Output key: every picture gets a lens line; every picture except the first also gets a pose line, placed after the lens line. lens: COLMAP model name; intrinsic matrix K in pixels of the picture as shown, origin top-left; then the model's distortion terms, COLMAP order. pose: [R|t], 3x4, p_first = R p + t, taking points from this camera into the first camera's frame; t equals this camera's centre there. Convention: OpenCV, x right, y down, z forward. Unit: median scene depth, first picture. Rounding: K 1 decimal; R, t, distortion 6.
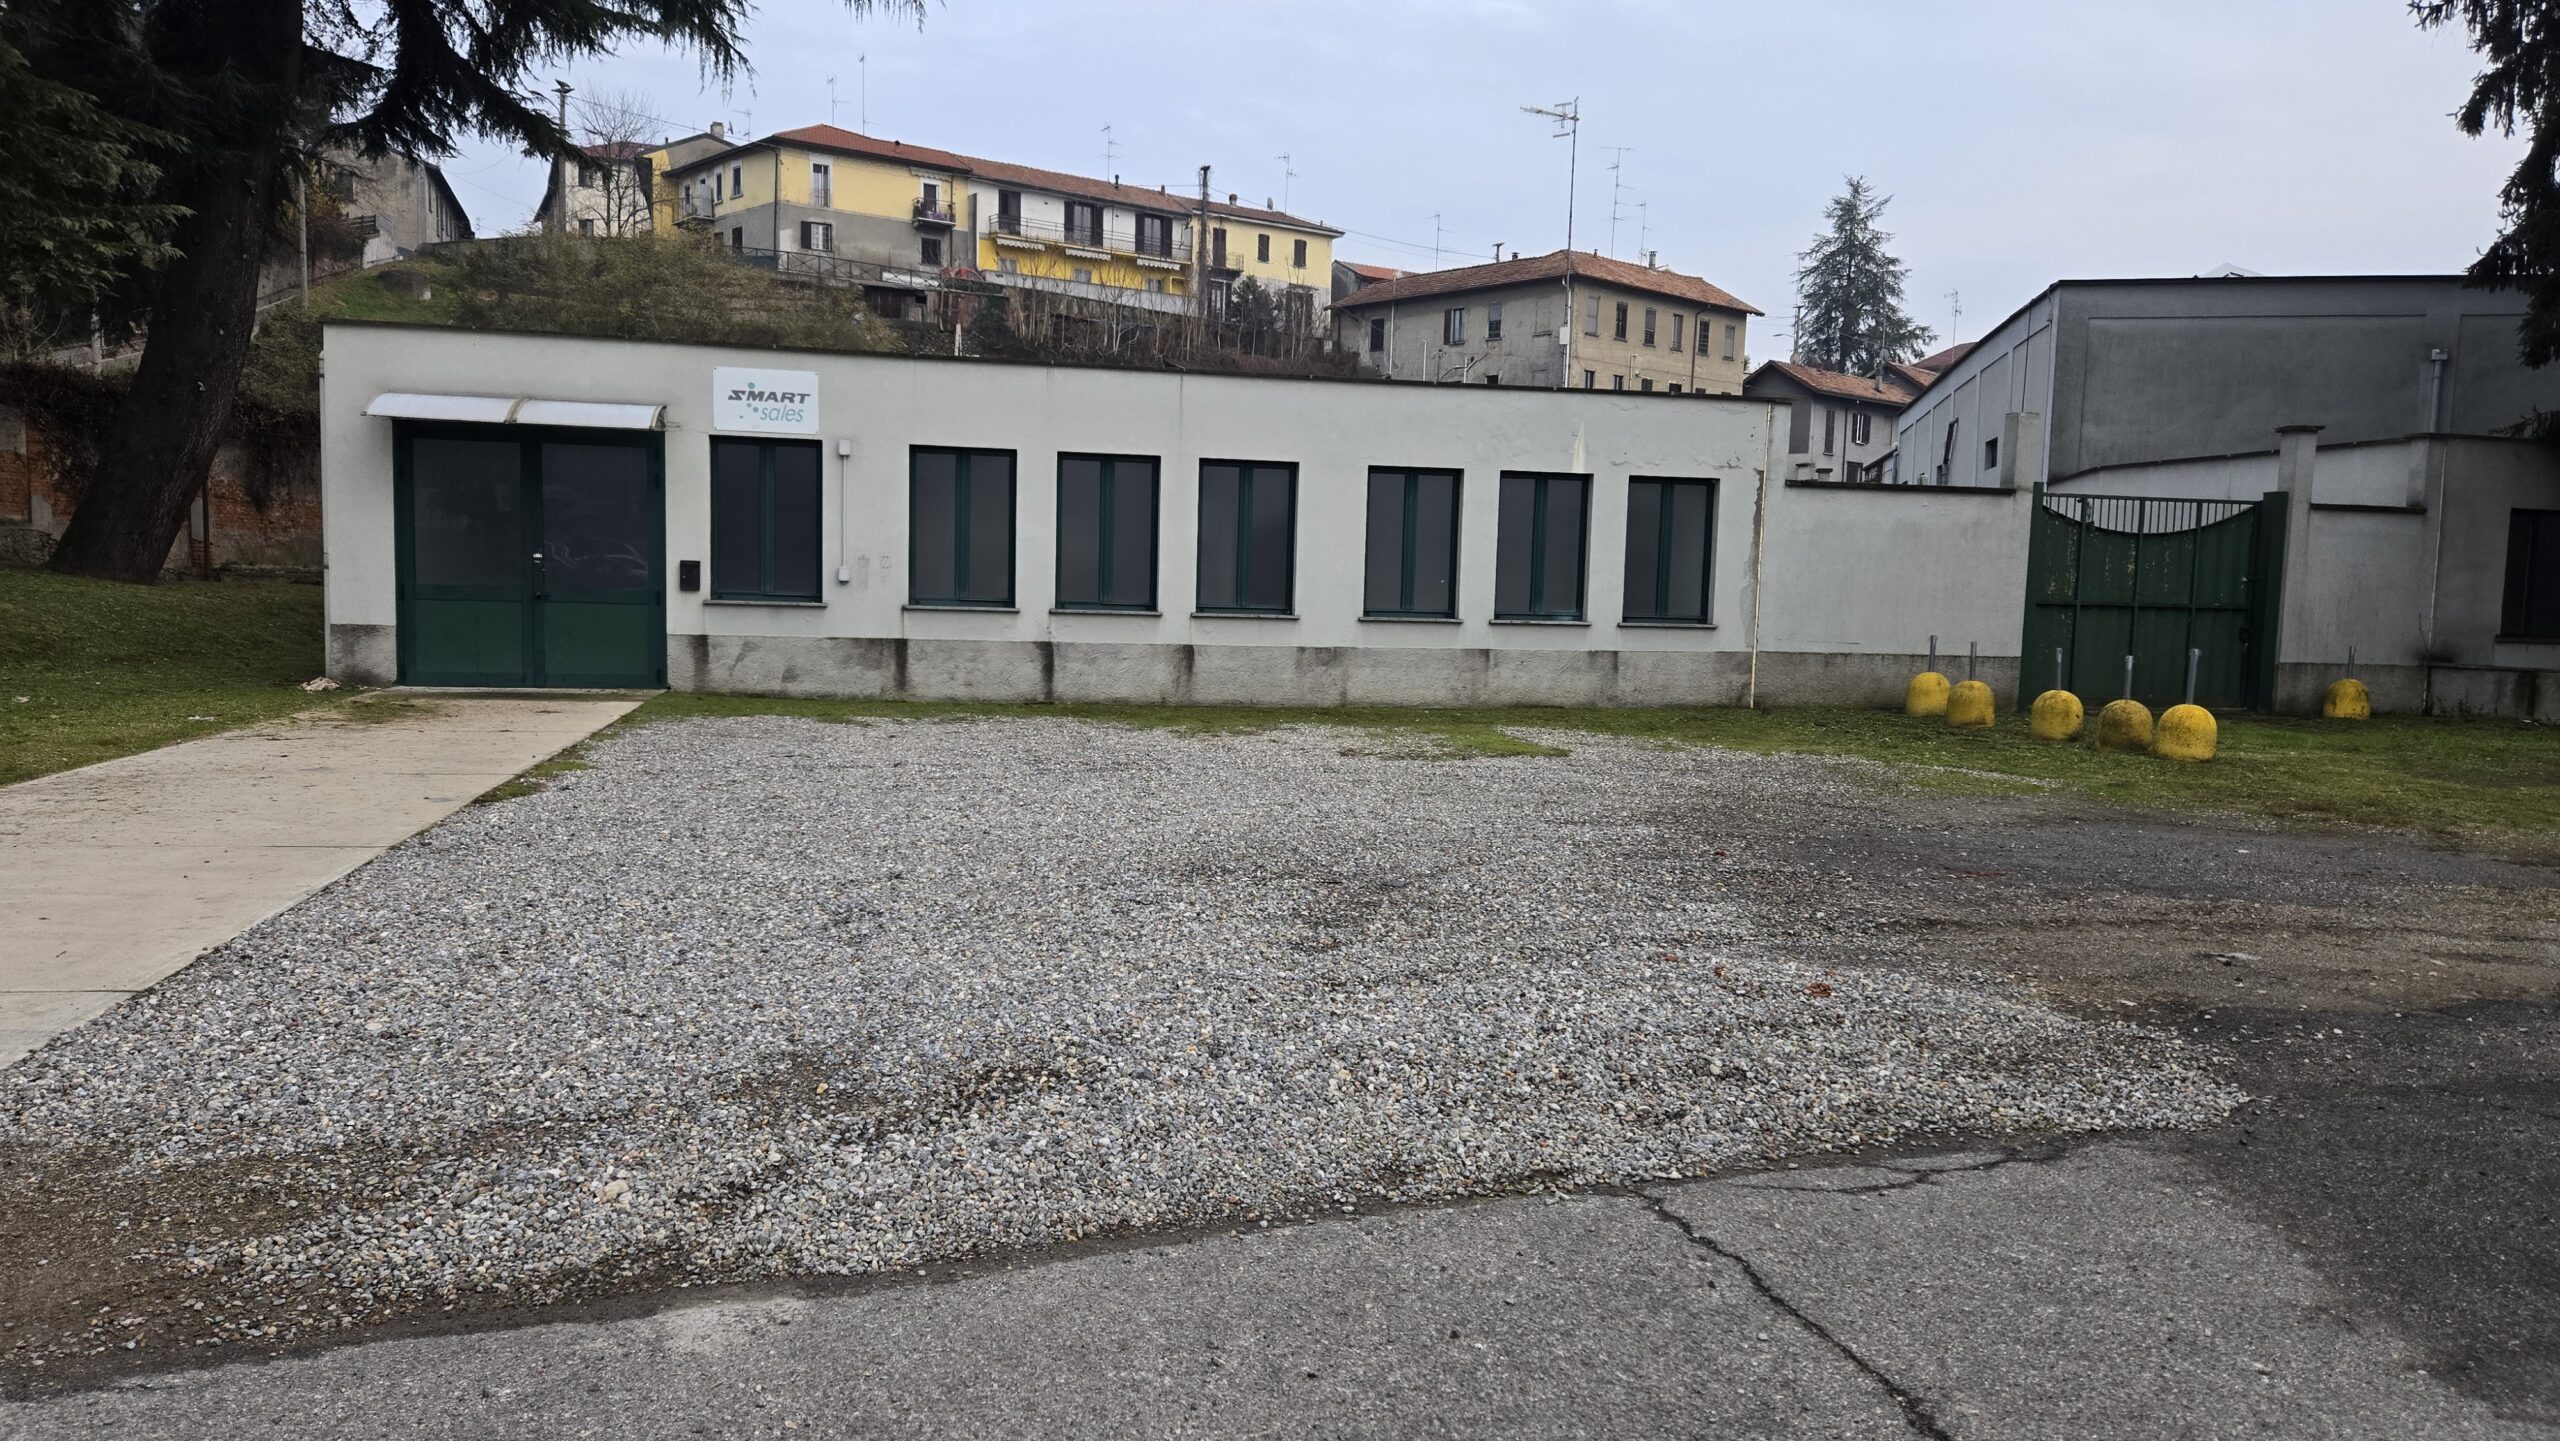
lens RADIAL K [[1707.8, 0, 1272.1], [0, 1707.8, 764.1], [0, 0, 1]] dist [0.081364, -0.073103]
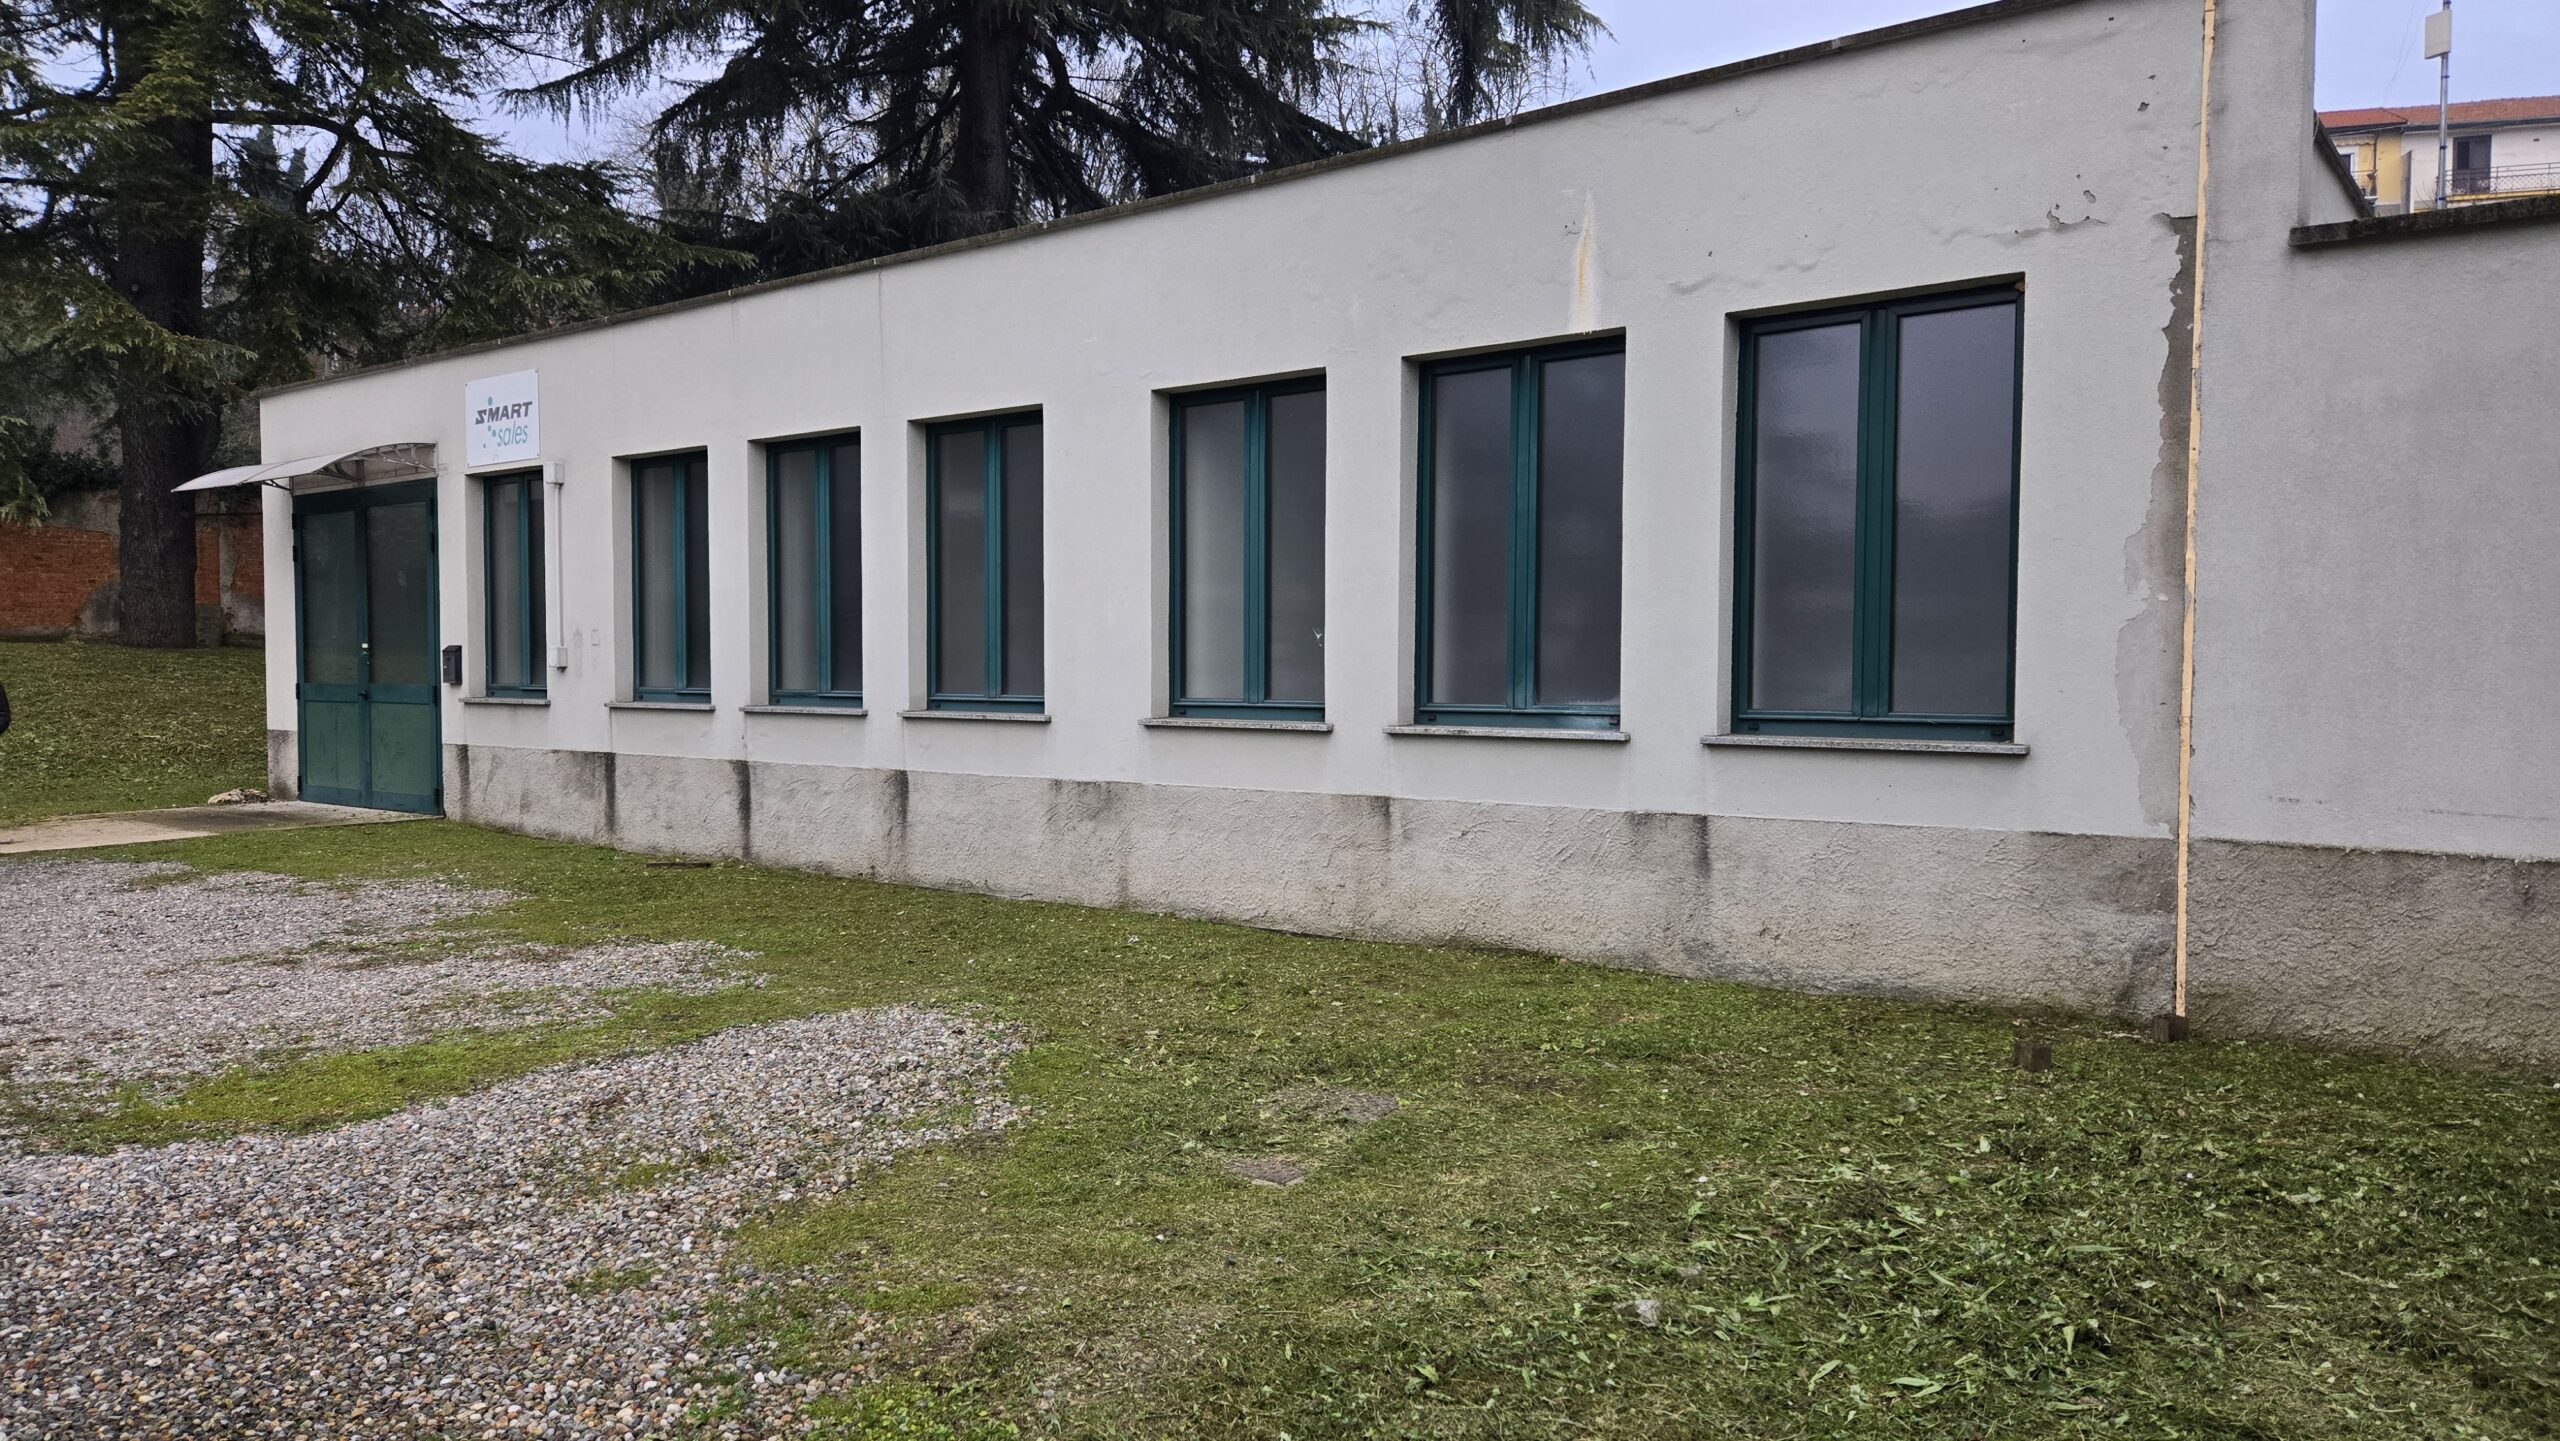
lens RADIAL K [[1707.8, 0, 1272.4], [0, 1707.8, 731.0], [0, 0, 1]] dist [0.081364, -0.073103]
pose [[0.642276, 0.005161, -0.766456, 0.430144], [-0.063669, 0.996881, -0.046641, -0.063722], [0.763825, 0.078756, 0.640601, 0.735557]]
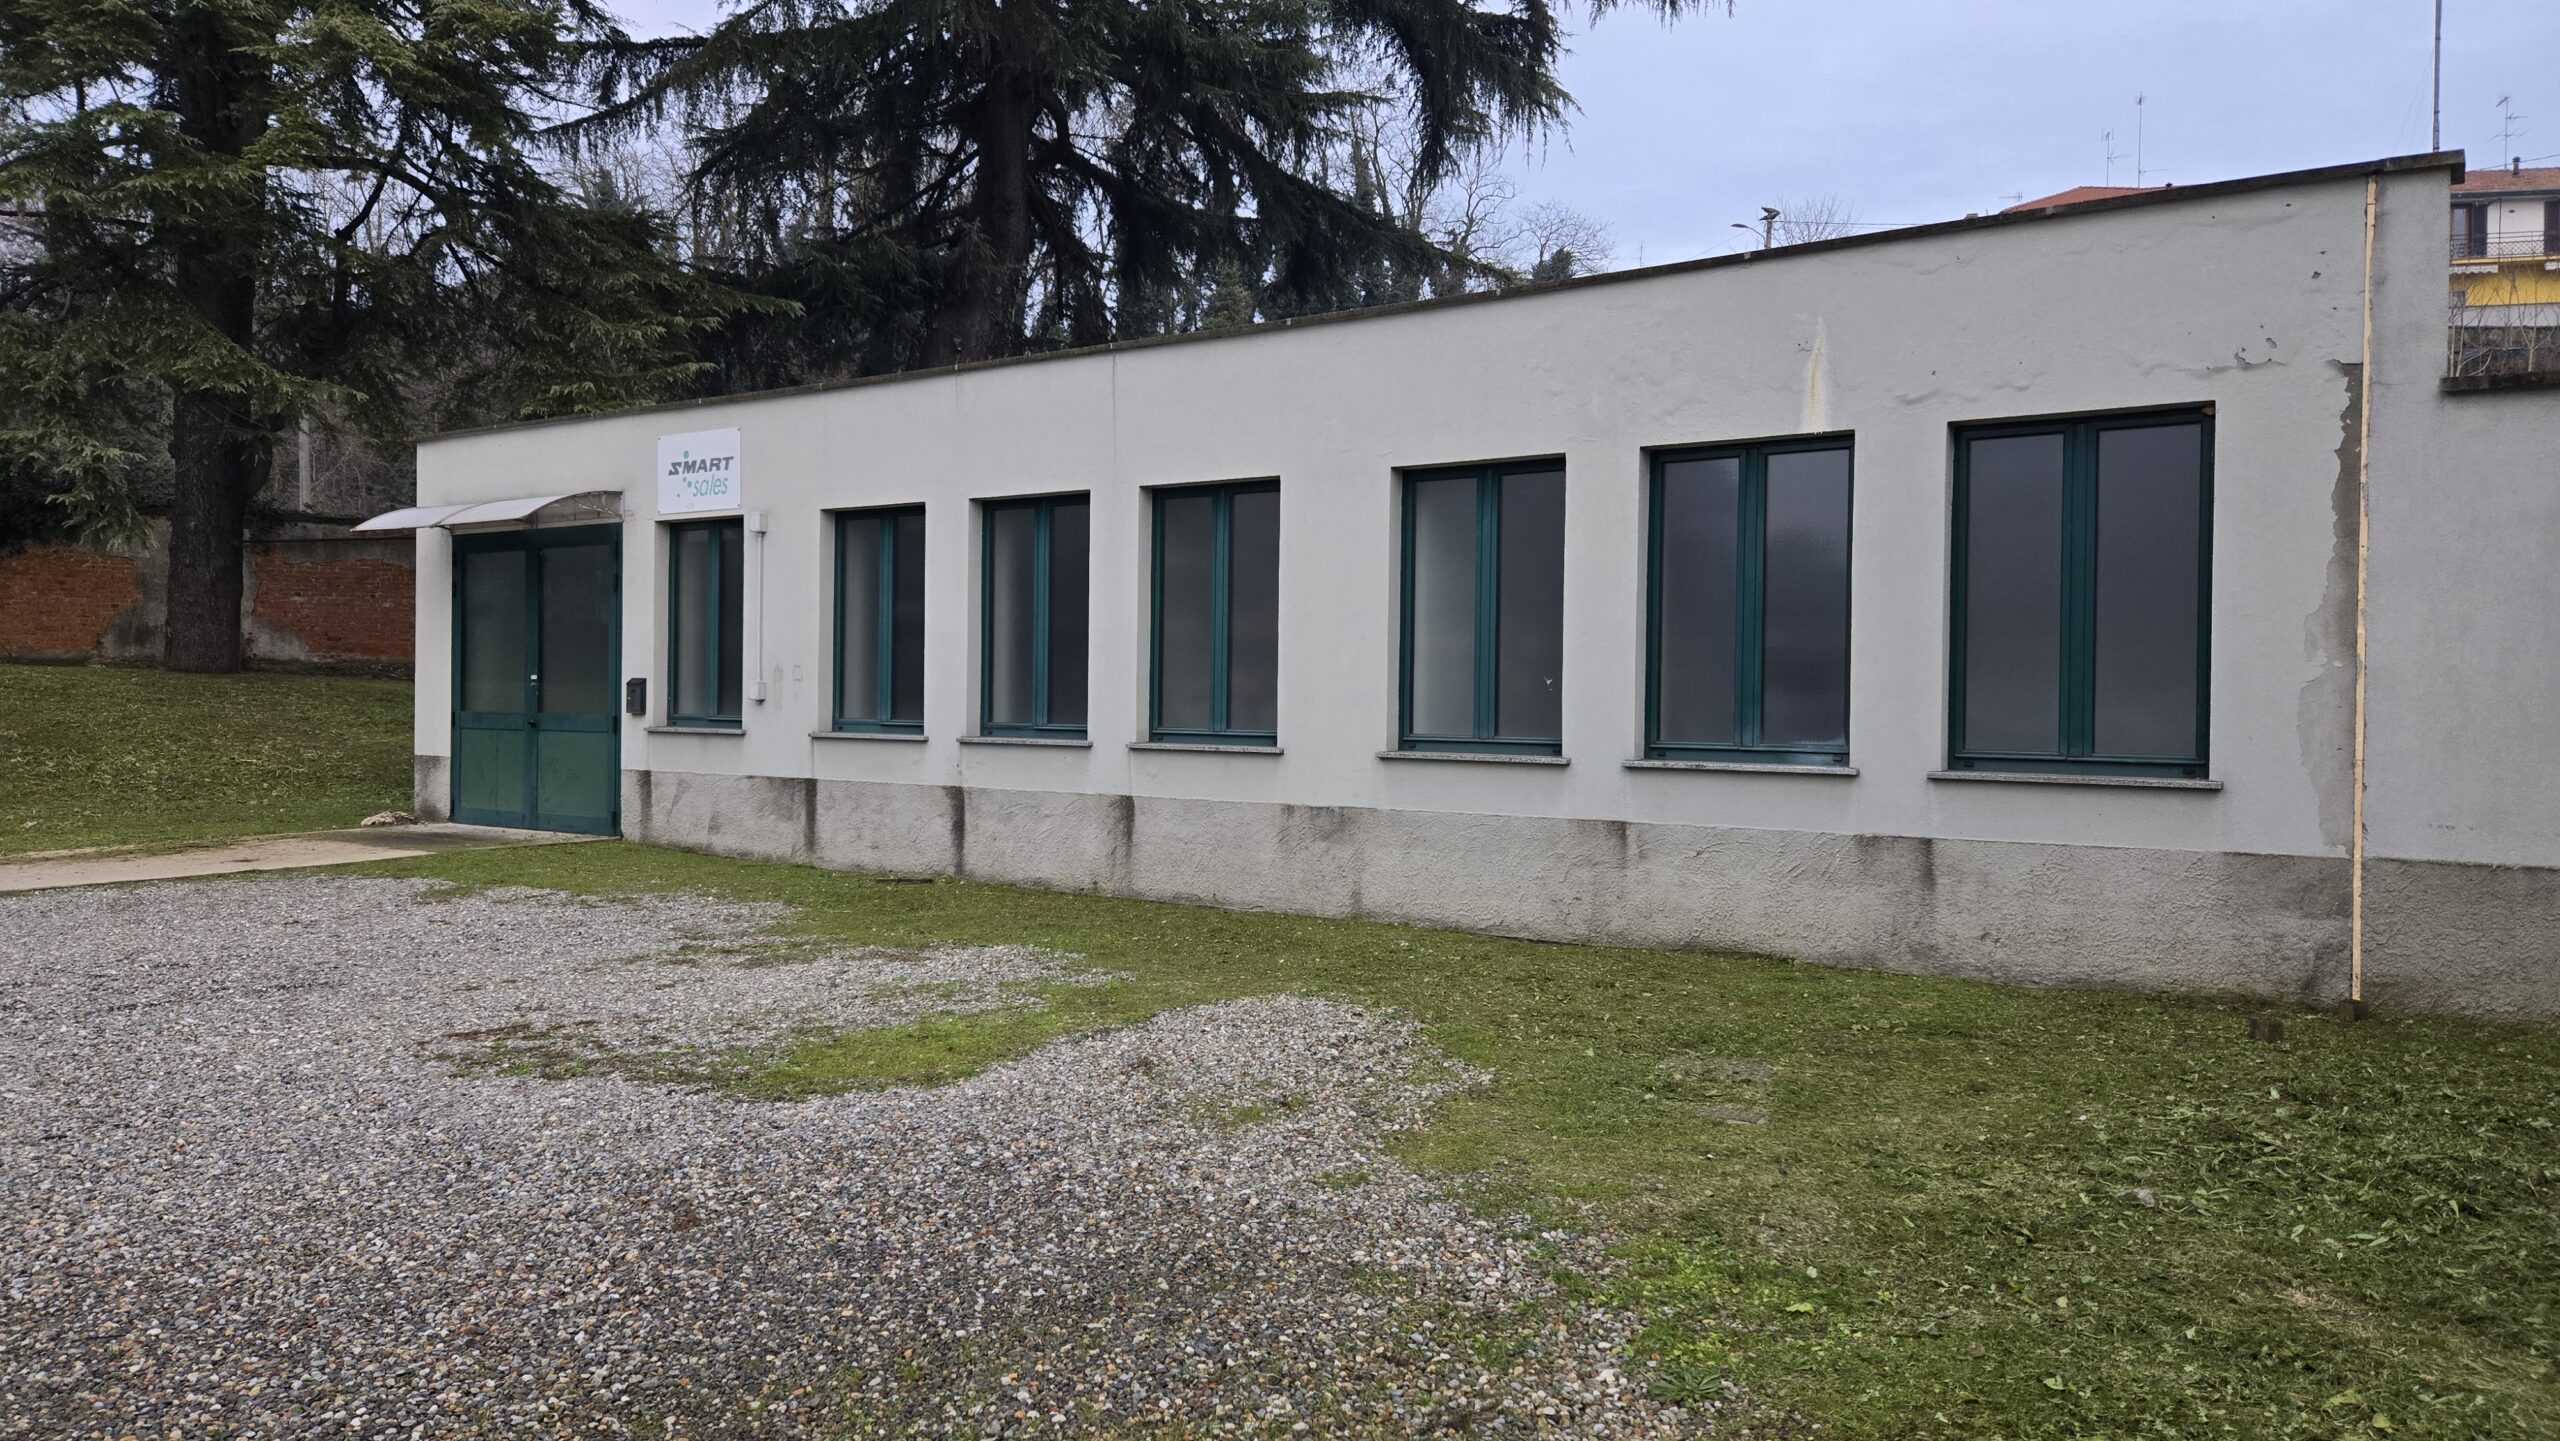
lens RADIAL K [[1707.8, 0, 1254.2], [0, 1707.8, 704.6], [0, 0, 1]] dist [0.081364, -0.073103]
pose [[0.684843, -0.013684, -0.728562, 0.411963], [-0.067307, 0.994362, -0.081944, -0.055015], [0.725575, 0.105156, 0.680061, 0.615036]]
